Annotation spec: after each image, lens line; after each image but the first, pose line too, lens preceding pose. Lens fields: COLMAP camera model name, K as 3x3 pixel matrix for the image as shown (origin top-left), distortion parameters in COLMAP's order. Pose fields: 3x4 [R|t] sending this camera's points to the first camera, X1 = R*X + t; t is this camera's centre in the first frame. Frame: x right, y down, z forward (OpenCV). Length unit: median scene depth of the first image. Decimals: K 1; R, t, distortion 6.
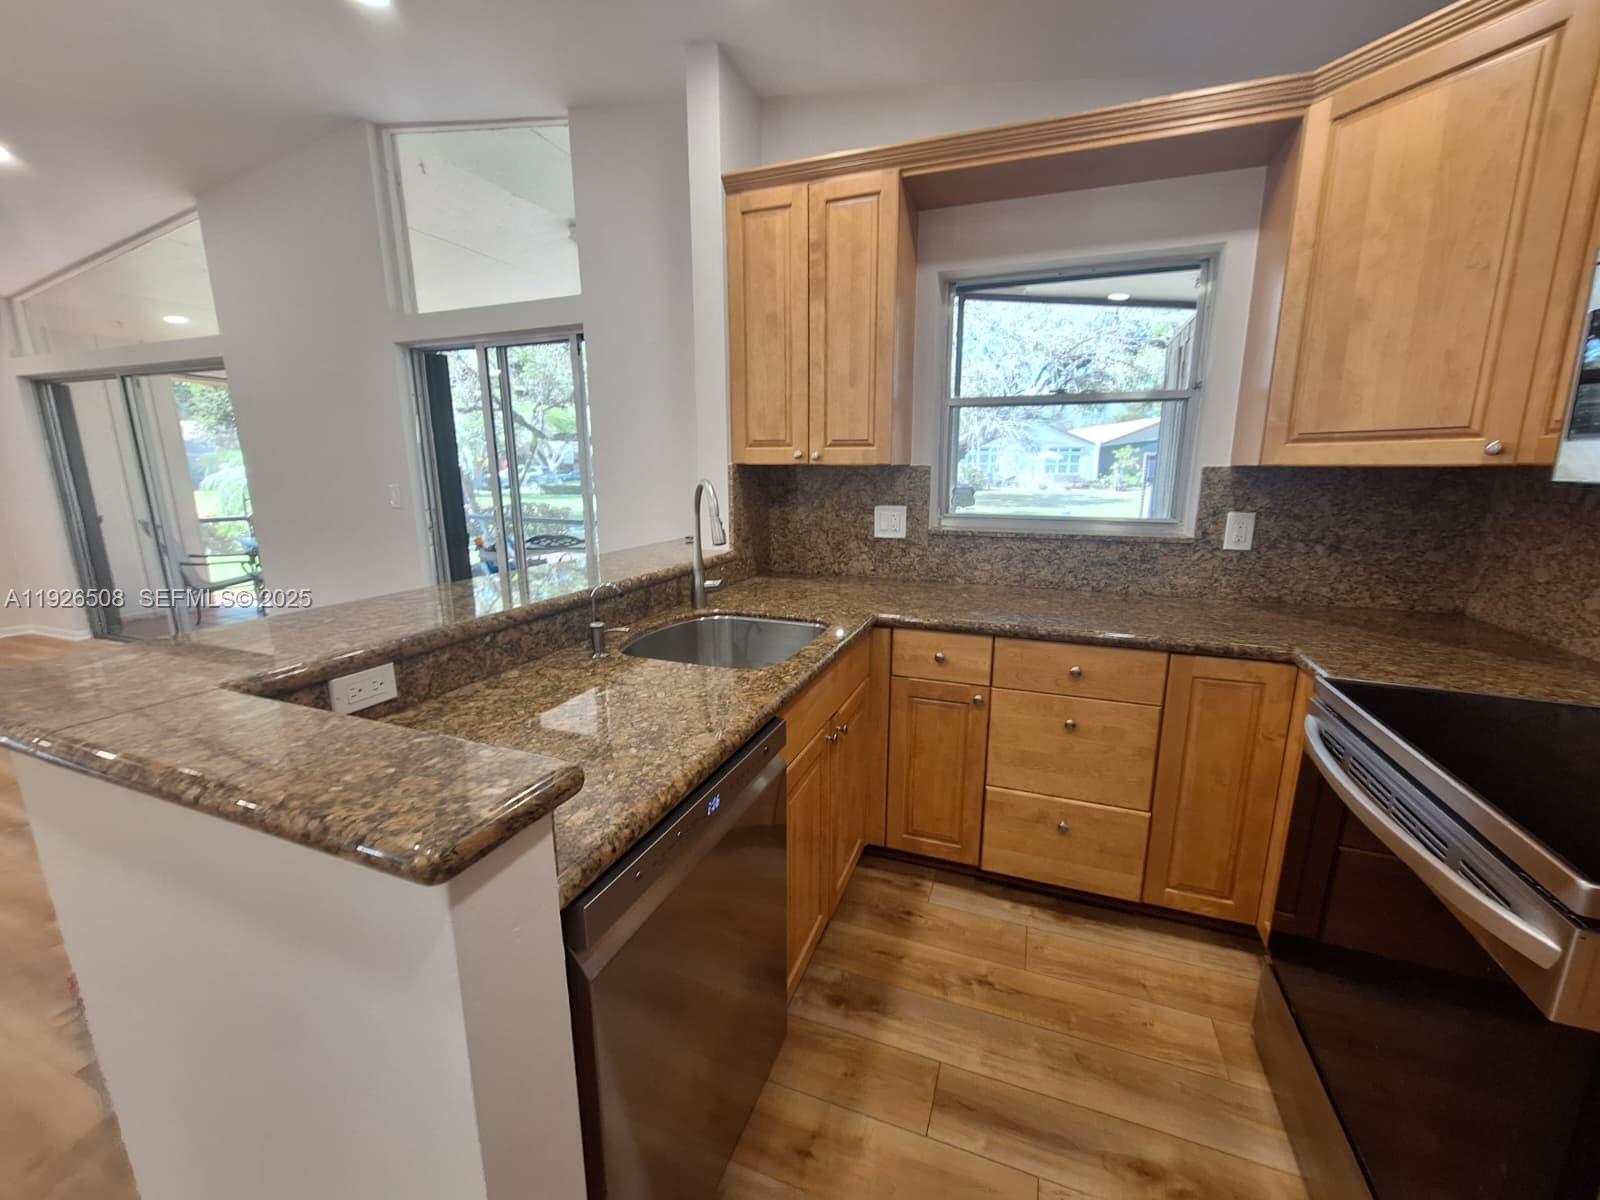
lens RADIAL K [[632.6, 0, 800.2], [0, 632.6, 606.1], [0, 0, 1]] dist [-0.007084, -0.000591]
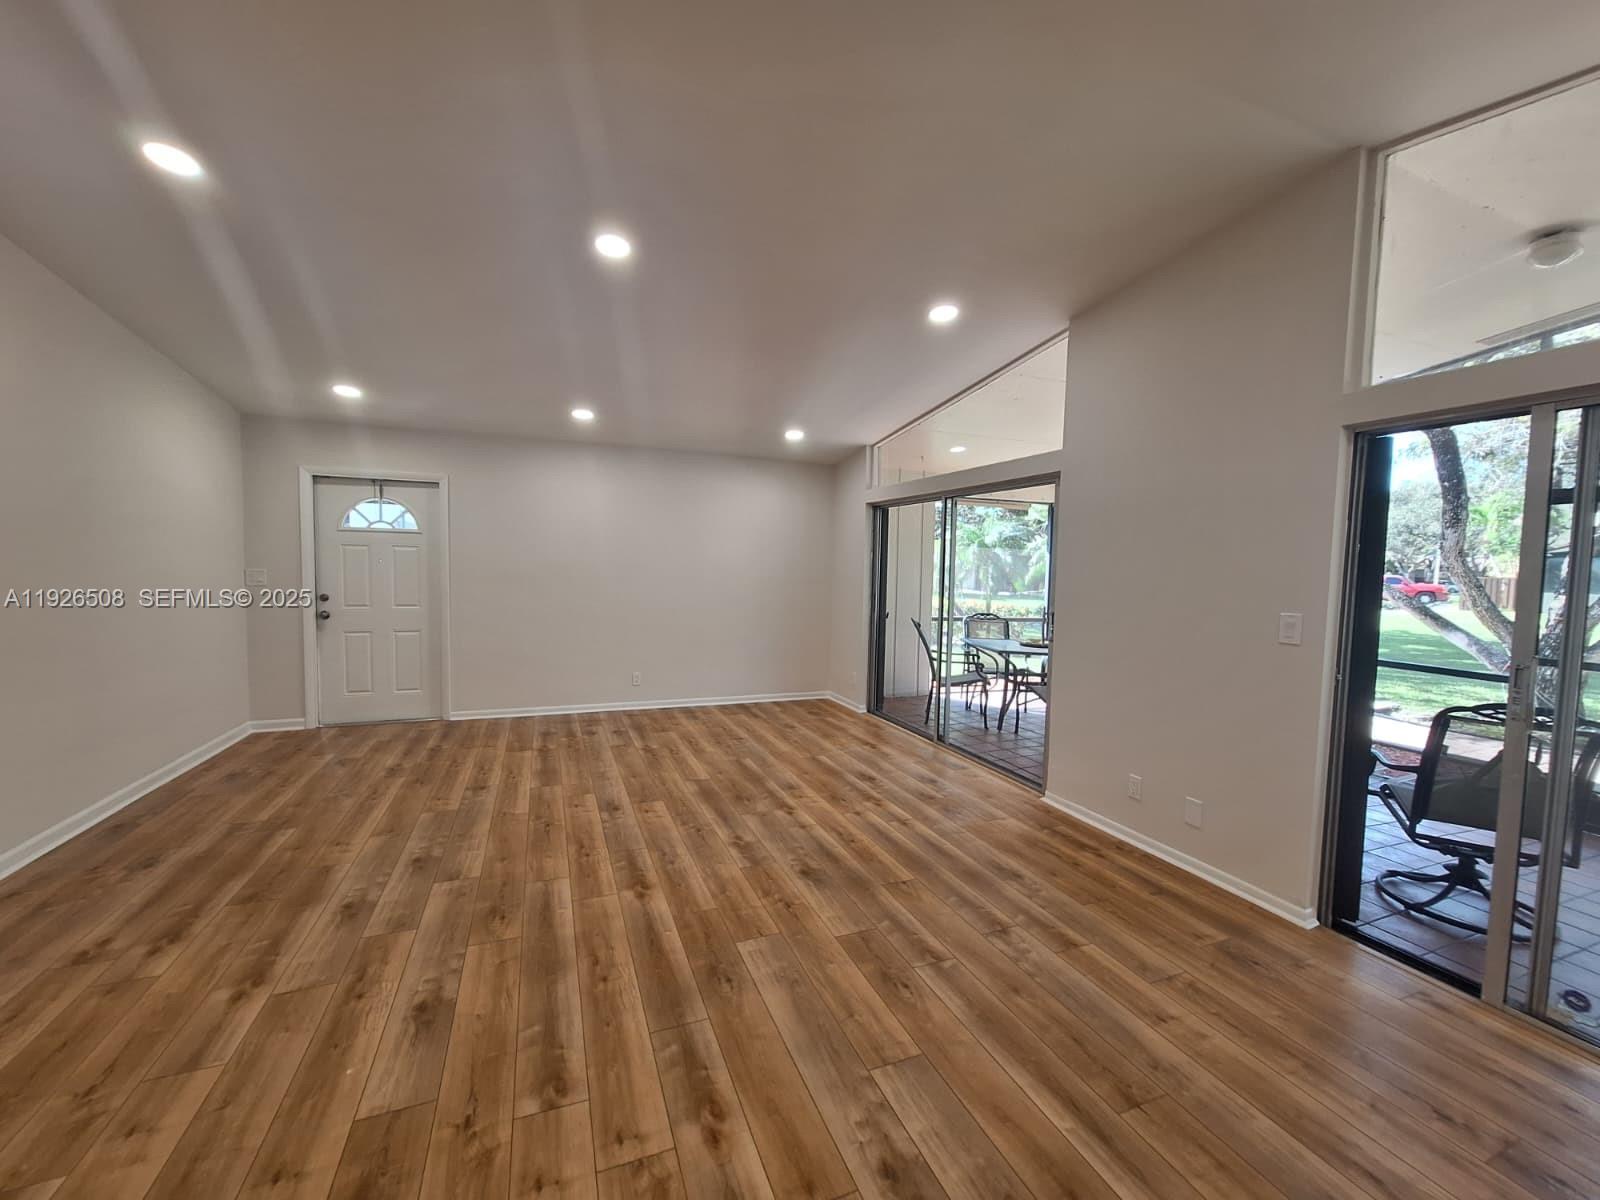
lens RADIAL K [[632.6, 0, 800.2], [0, 632.6, 606.1], [0, 0, 1]] dist [-0.007084, -0.000591]
pose [[0.667067, 0.063449, -0.742291, -0.463431], [-0.185146, 0.979226, -0.082683, -0.034623], [0.721625, 0.192587, 0.664957, 0.095133]]
